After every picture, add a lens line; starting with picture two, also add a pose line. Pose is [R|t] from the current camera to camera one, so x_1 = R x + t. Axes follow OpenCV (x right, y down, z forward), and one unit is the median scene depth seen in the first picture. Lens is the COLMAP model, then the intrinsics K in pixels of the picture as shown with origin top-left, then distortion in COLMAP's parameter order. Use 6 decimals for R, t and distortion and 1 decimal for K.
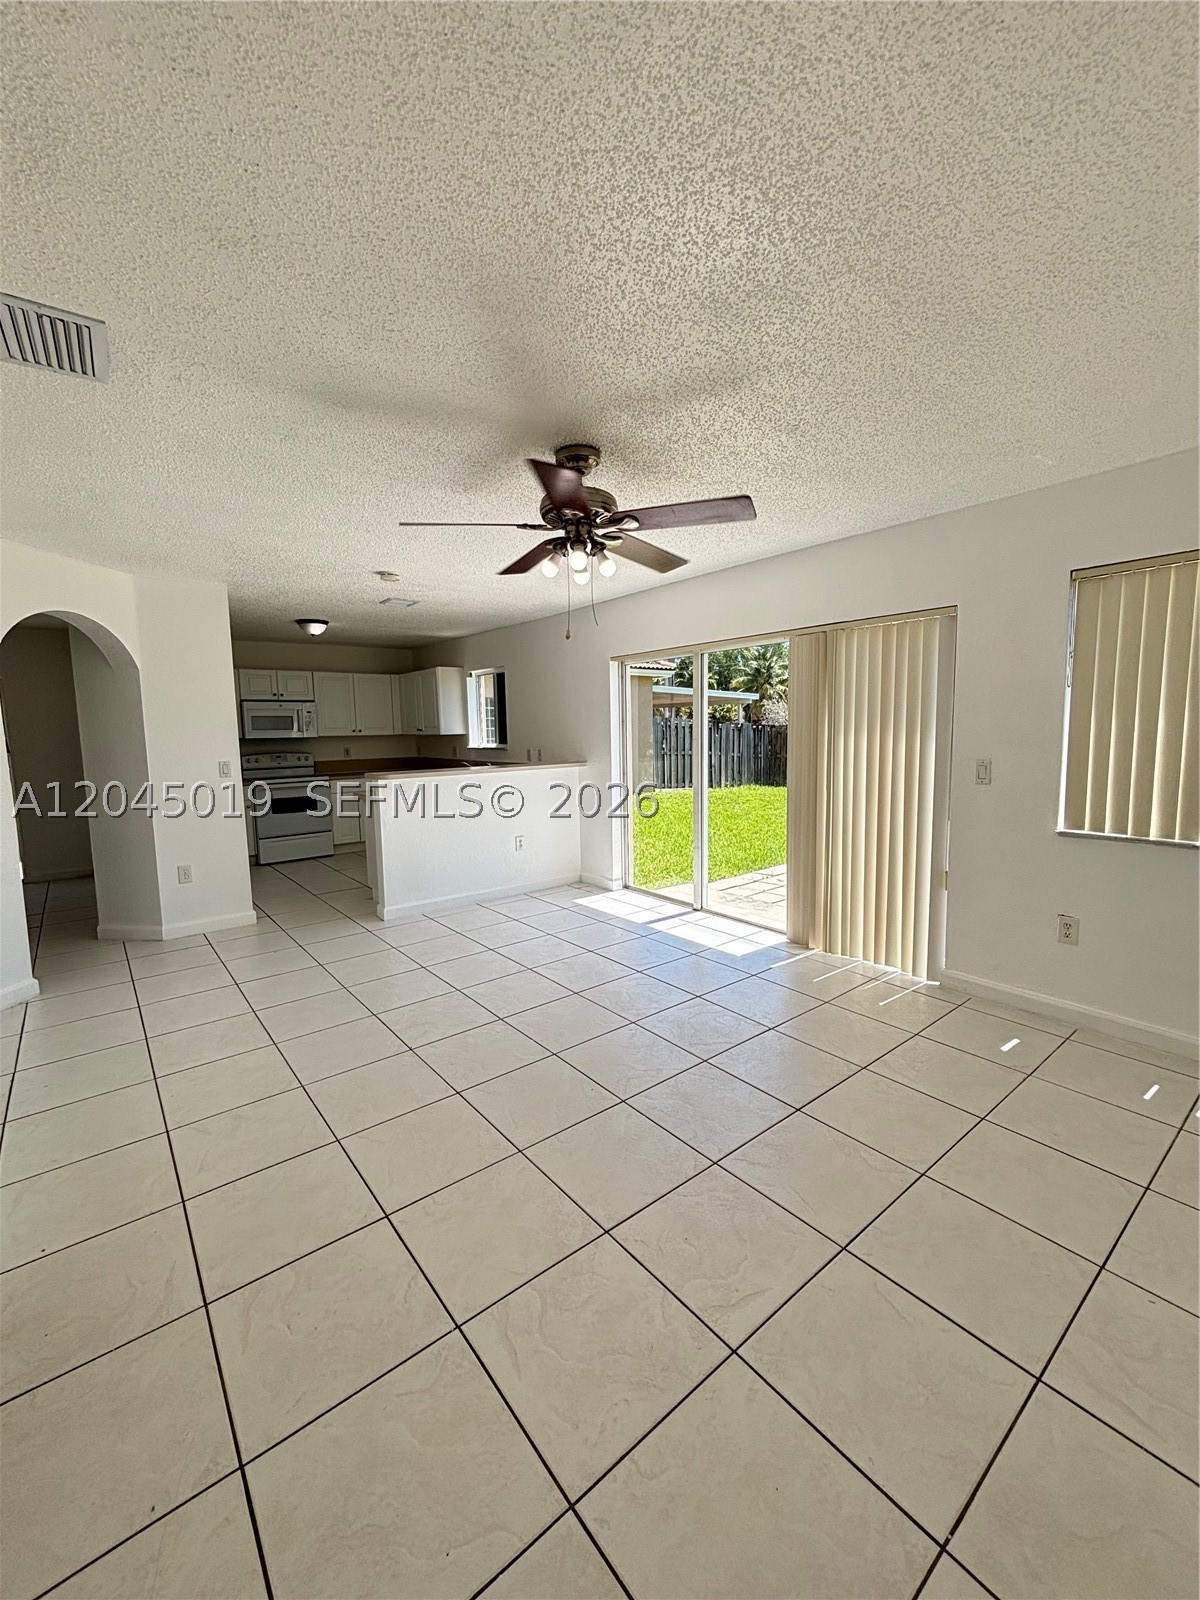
lens RADIAL K [[638.9, 0, 600.0], [0, 638.9, 800.0], [0, 0, 1]] dist [0.001451, -0.000419]
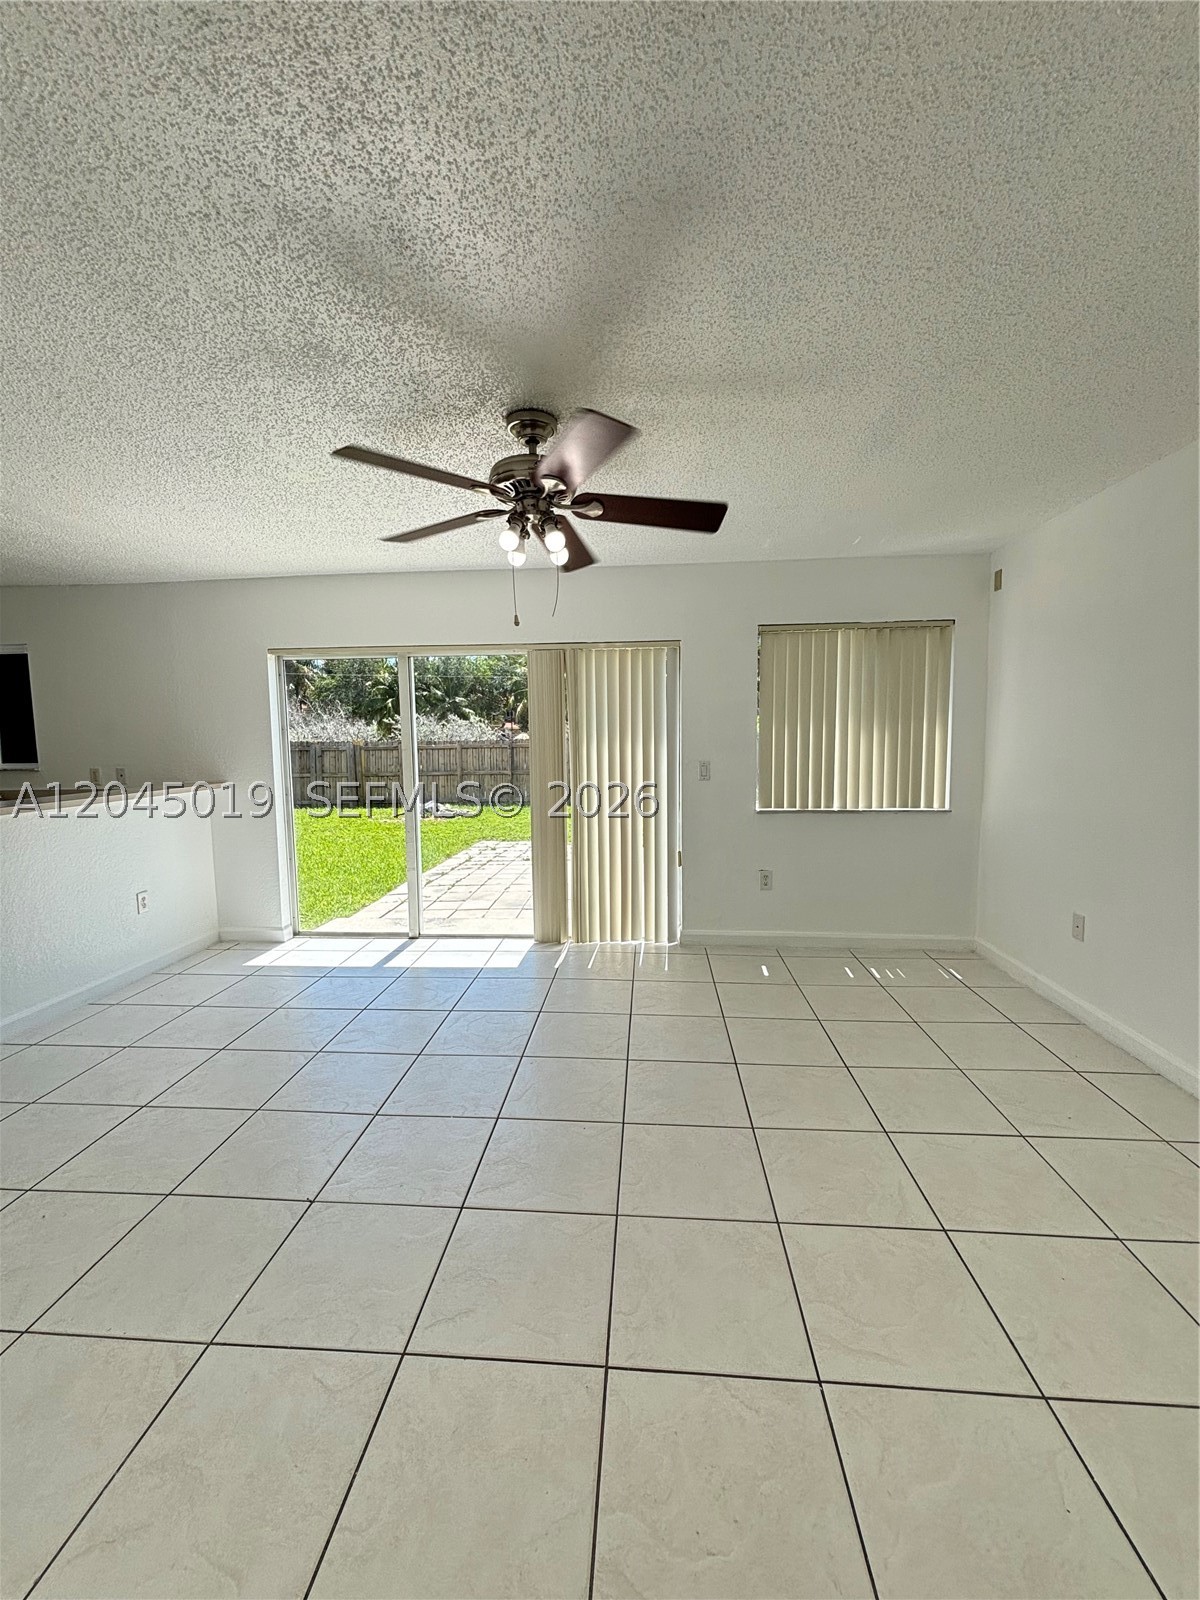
lens RADIAL K [[638.9, 0, 600.0], [0, 638.9, 800.0], [0, 0, 1]] dist [0.001451, -0.000419]
pose [[0.679923, -0.060627, 0.730773, -0.384874], [0.083613, 0.996486, 0.004877, -0.006682], [-0.728501, 0.057786, 0.682603, 0.211759]]
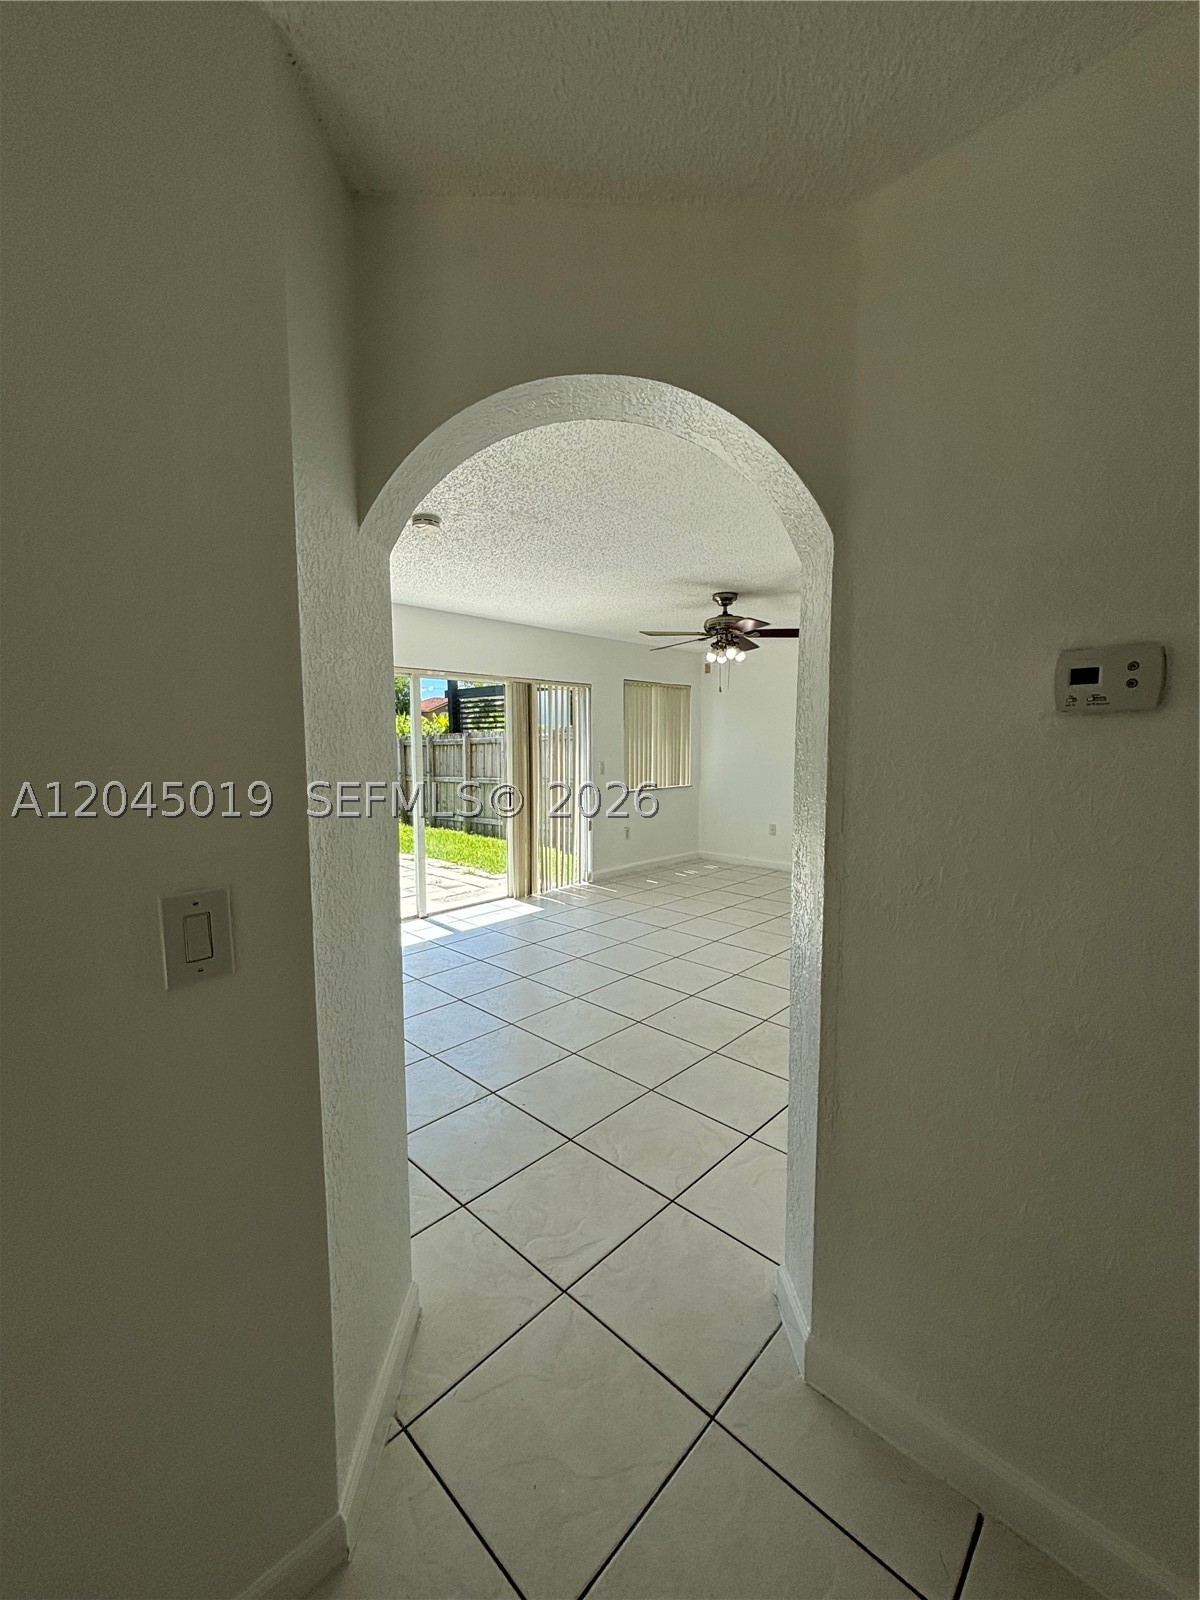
lens RADIAL K [[644.2, 0, 599.5], [0, 644.2, 796.7], [0, 0, 1]] dist [0.000082, -0.000410]
pose [[-0.134627, -0.065173, 0.988751, -1.117831], [0.122801, 0.989045, 0.081913, -0.093412], [-0.983258, 0.132447, -0.125149, 0.986403]]
